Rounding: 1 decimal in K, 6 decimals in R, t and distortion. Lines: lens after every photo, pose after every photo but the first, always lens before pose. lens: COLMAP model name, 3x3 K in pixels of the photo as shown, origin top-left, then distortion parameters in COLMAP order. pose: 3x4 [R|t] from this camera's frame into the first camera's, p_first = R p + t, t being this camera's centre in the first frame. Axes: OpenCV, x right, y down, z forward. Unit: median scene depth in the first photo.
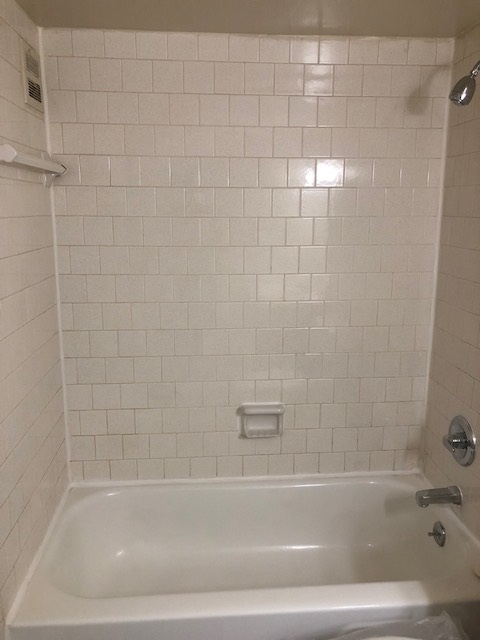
lens RADIAL K [[524.3, 0, 242.8], [0, 524.3, 323.7], [0, 0, 1]] dist [0.008045, -0.020341]
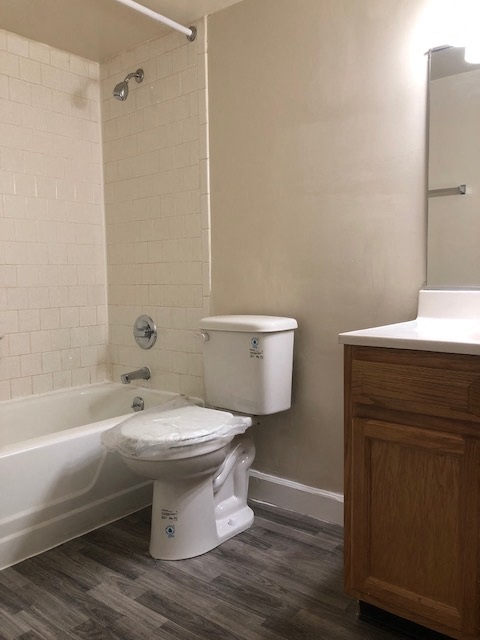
lens RADIAL K [[524.3, 0, 241.2], [0, 524.3, 317.9], [0, 0, 1]] dist [0.008045, -0.020341]
pose [[0.698914, -0.059522, 0.712725, -0.394991], [0.164002, 0.983315, -0.078704, 0.326138], [-0.696149, 0.171896, 0.697014, -0.168970]]
